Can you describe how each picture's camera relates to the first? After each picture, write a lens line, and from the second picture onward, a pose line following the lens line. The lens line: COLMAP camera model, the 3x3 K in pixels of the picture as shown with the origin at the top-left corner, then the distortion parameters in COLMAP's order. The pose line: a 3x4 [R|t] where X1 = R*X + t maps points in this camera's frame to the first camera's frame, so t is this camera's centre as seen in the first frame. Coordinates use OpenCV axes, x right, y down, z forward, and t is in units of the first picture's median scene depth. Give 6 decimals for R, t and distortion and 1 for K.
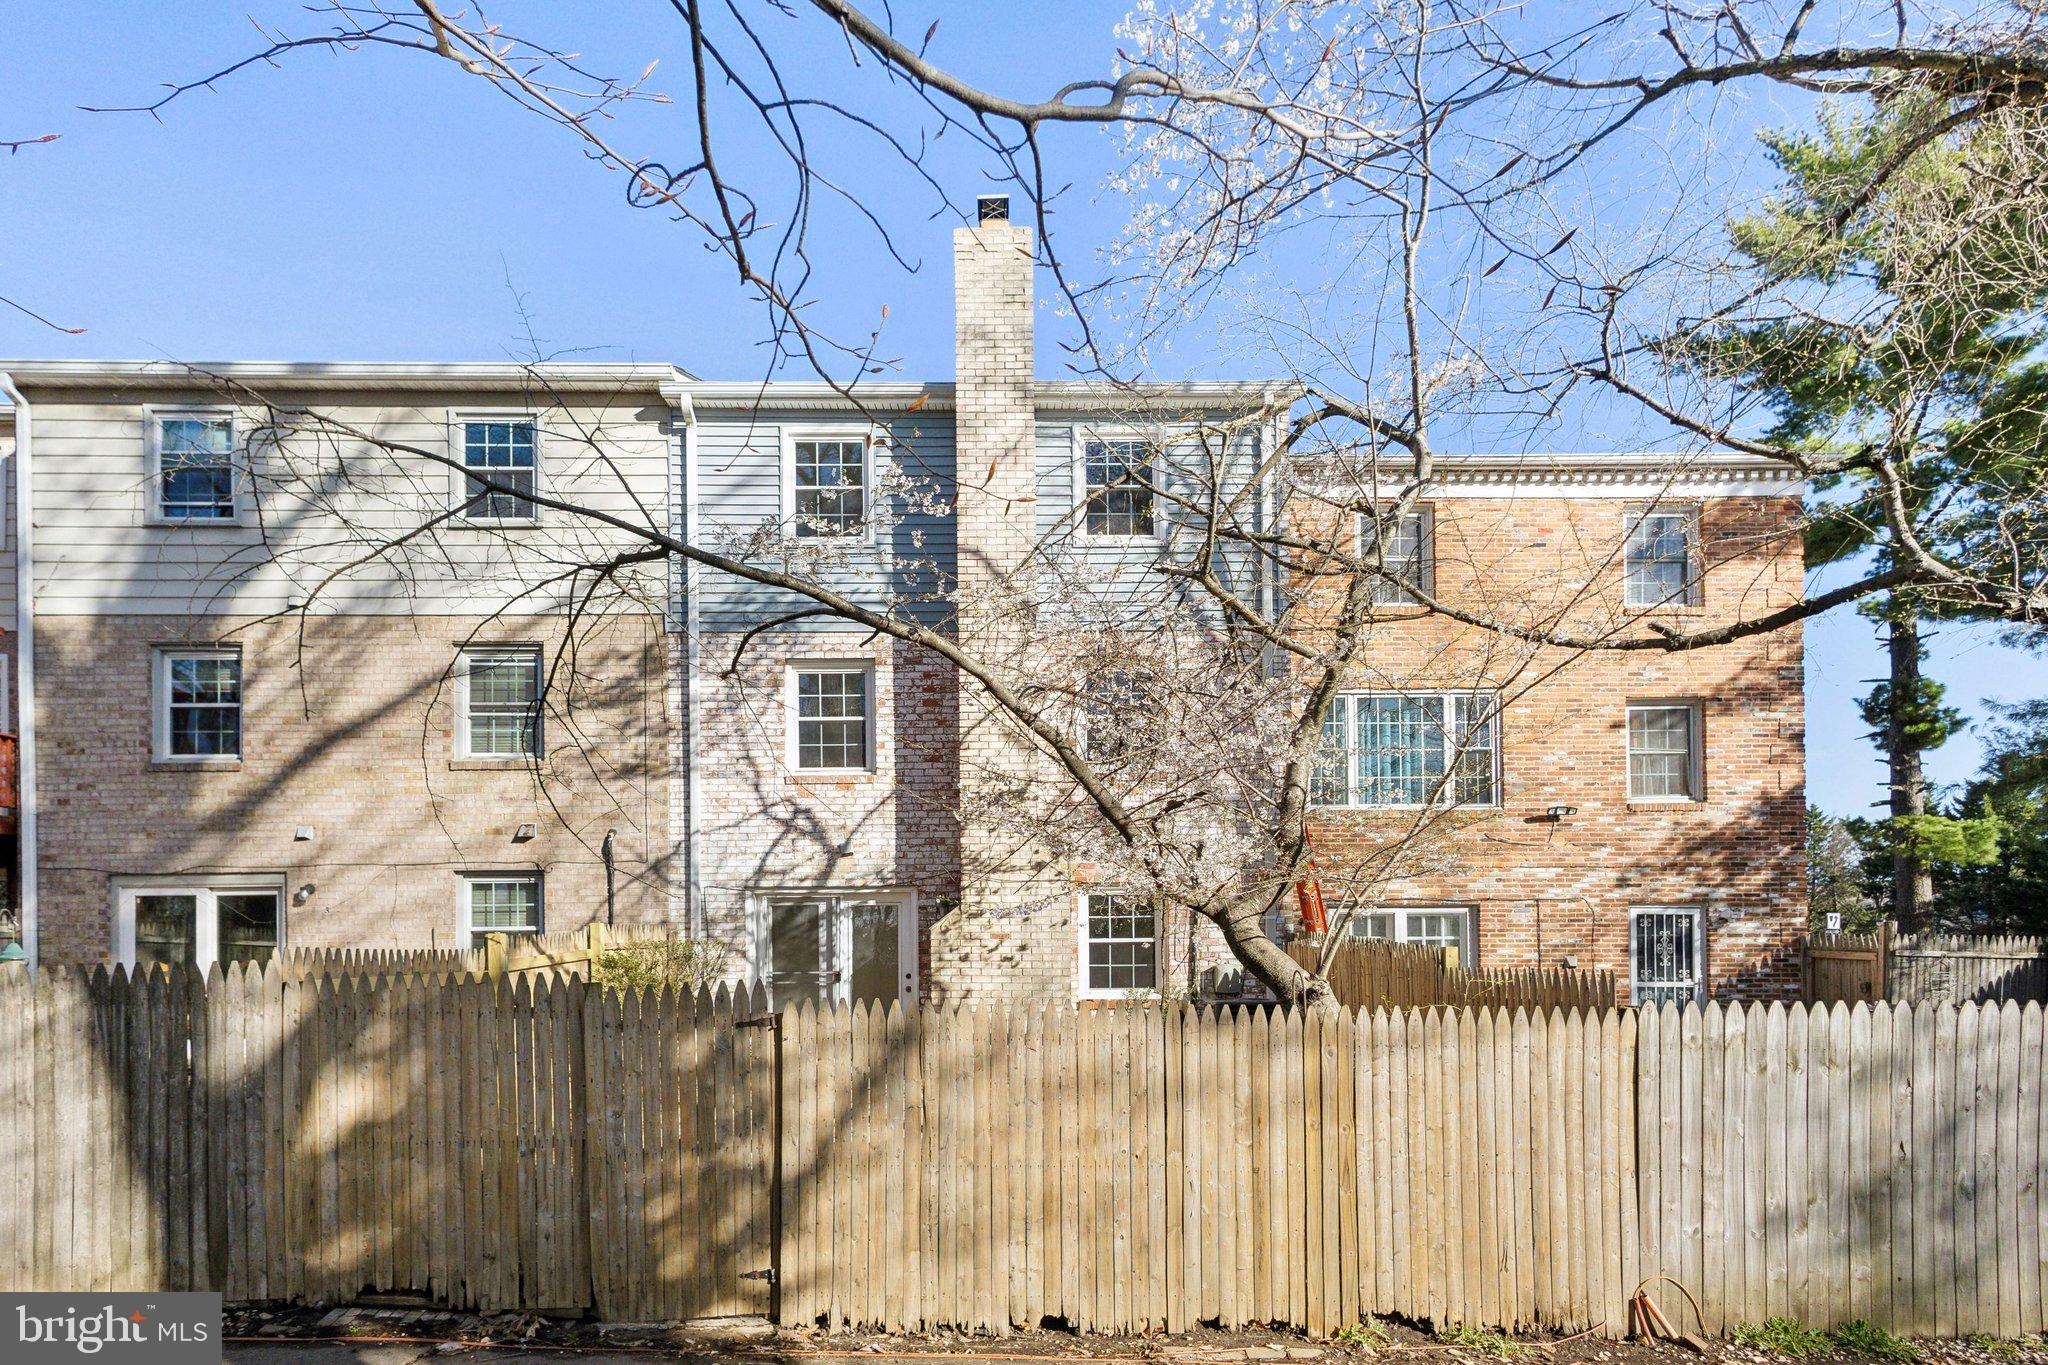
lens RADIAL K [[973.4, 0, 1040.2], [0, 973.4, 687.7], [0, 0, 1]] dist [0.009835, -0.000342]
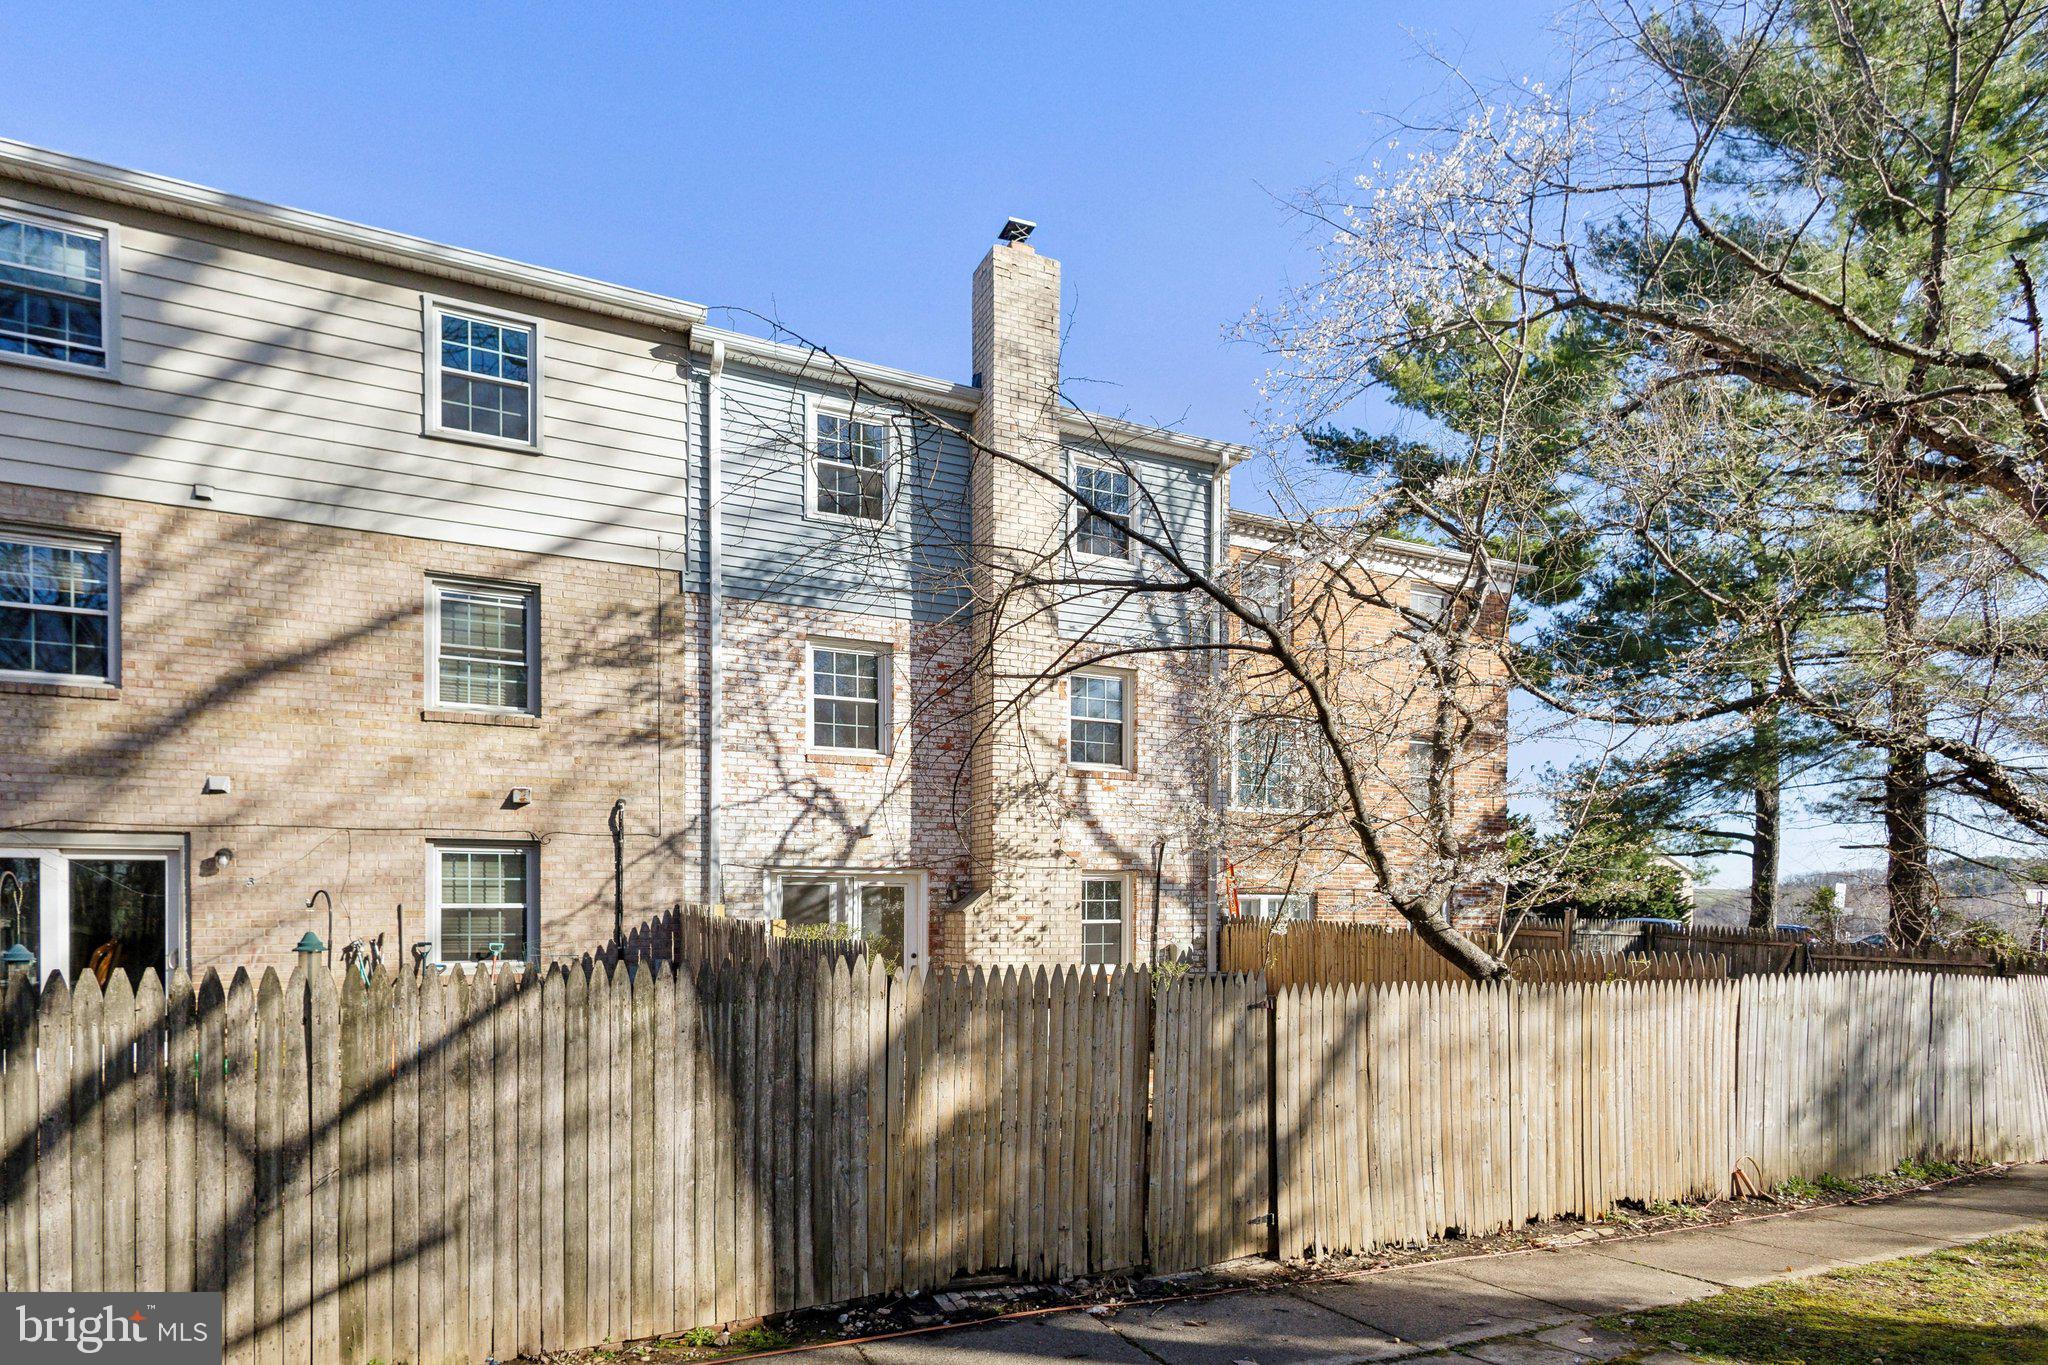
lens RADIAL K [[954.6, 0, 1024.8], [0, 954.6, 666.8], [0, 0, 1]] dist [0.010888, -0.000115]
pose [[0.921595, 0.103590, 0.374075, -0.435679], [-0.105414, 0.994305, -0.015640, -0.005303], [-0.373565, -0.025019, 0.927266, 0.022516]]
